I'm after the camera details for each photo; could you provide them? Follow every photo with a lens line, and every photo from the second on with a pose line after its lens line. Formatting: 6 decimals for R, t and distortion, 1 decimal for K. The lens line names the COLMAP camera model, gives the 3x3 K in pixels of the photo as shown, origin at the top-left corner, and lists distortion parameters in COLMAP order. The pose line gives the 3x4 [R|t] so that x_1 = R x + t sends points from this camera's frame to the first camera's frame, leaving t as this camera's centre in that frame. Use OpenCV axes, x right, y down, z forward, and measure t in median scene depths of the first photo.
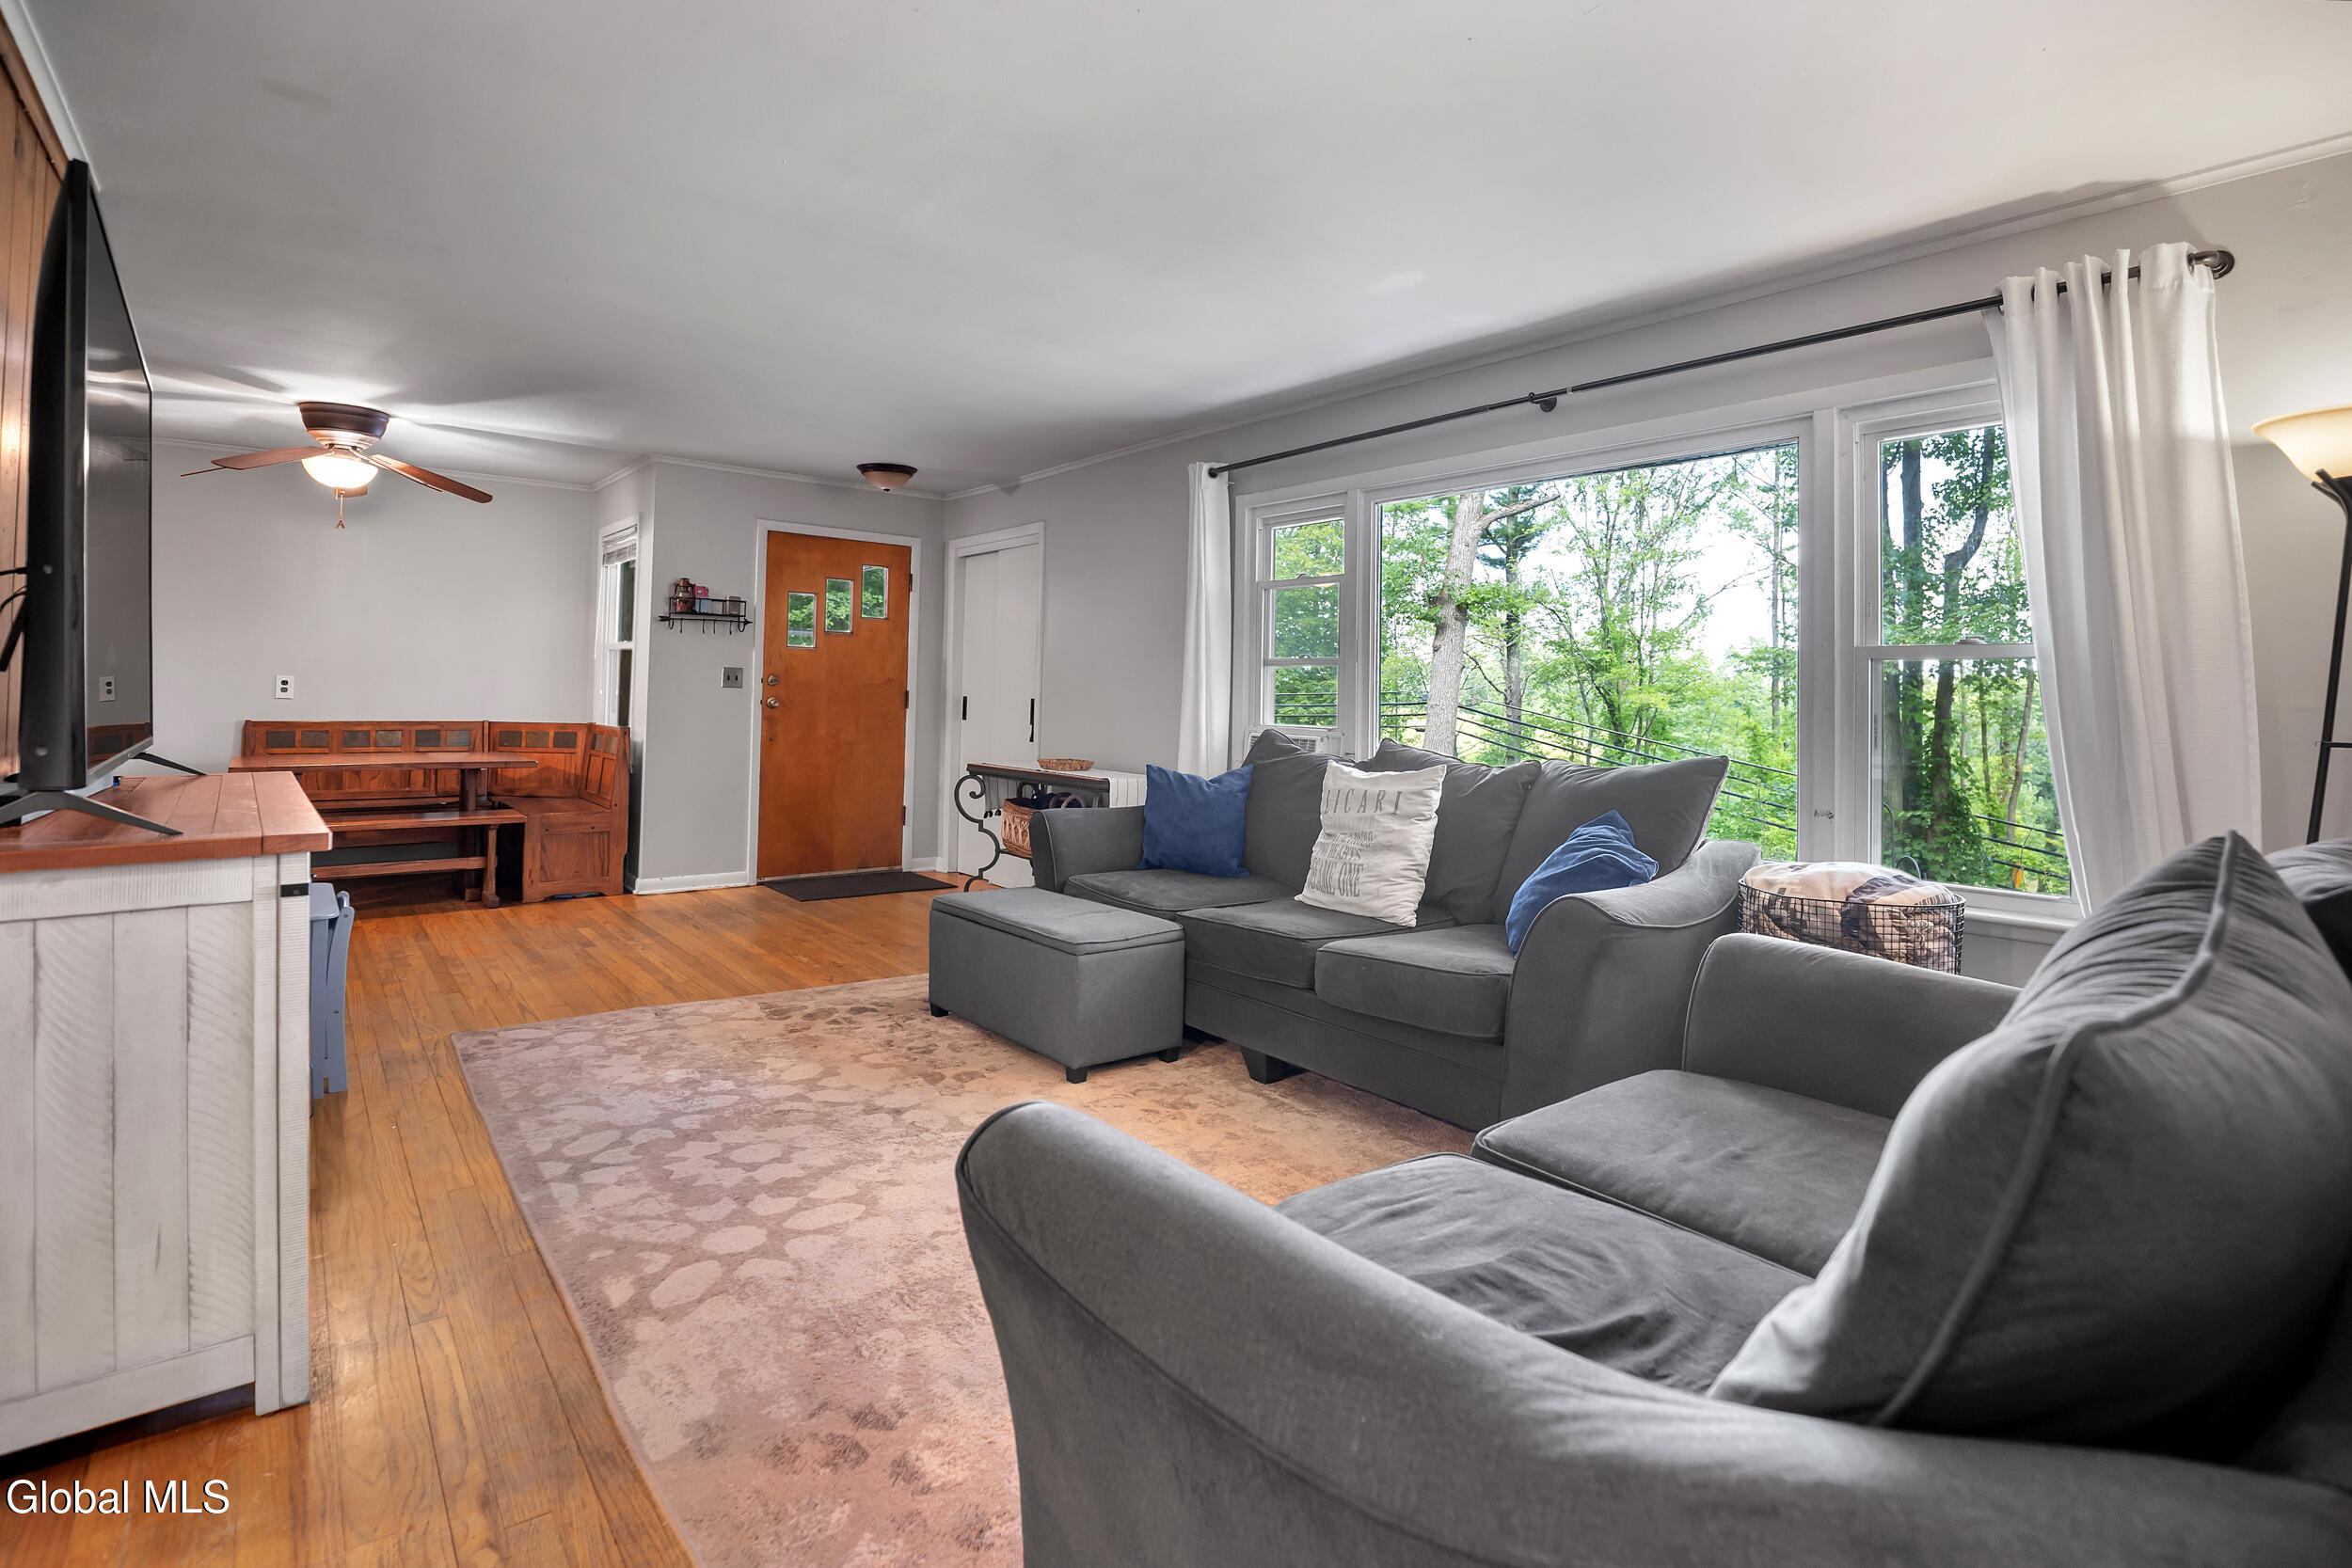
lens RADIAL K [[1096.0, 0, 1188.6], [0, 1096.0, 777.9], [0, 0, 1]] dist [-0.014713, 0.000284]
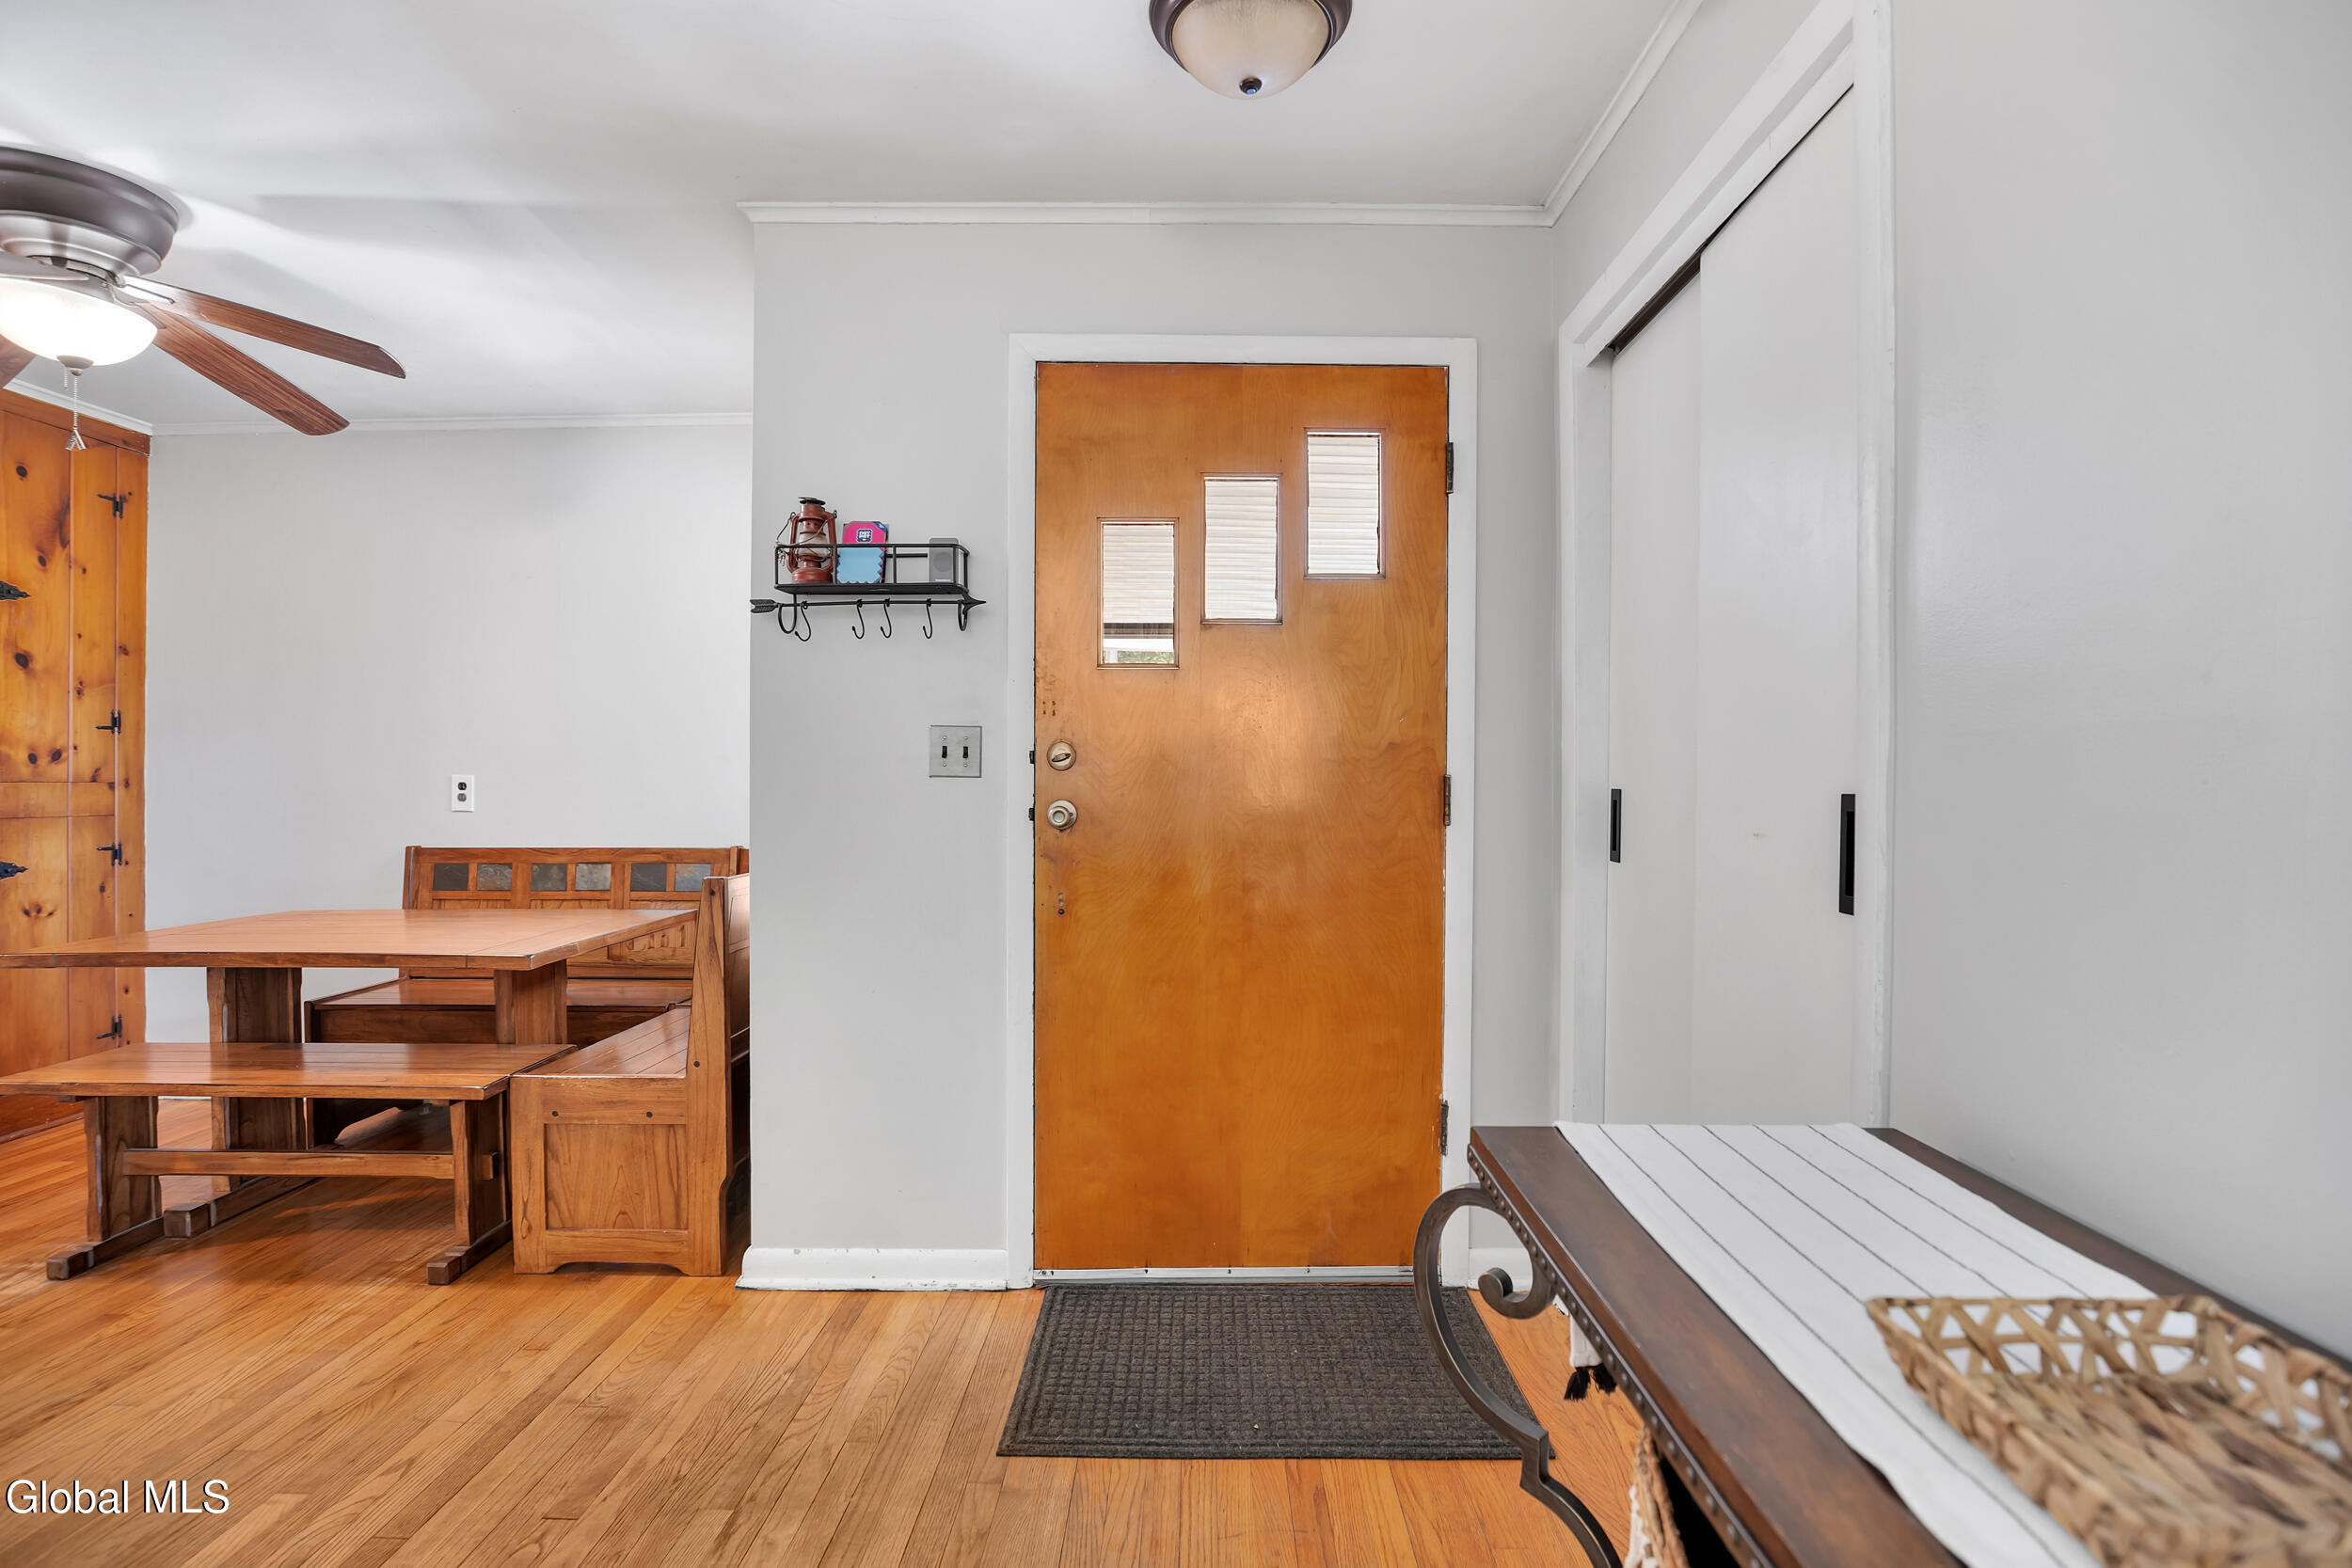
lens RADIAL K [[1096.0, 0, 1188.6], [0, 1096.0, 777.9], [0, 0, 1]] dist [-0.014713, 0.000284]
pose [[0.763967, -0.025797, -0.644740, -0.107930], [-0.032841, 0.996351, -0.078779, -0.056191], [0.644419, 0.081359, 0.760332, 0.783960]]
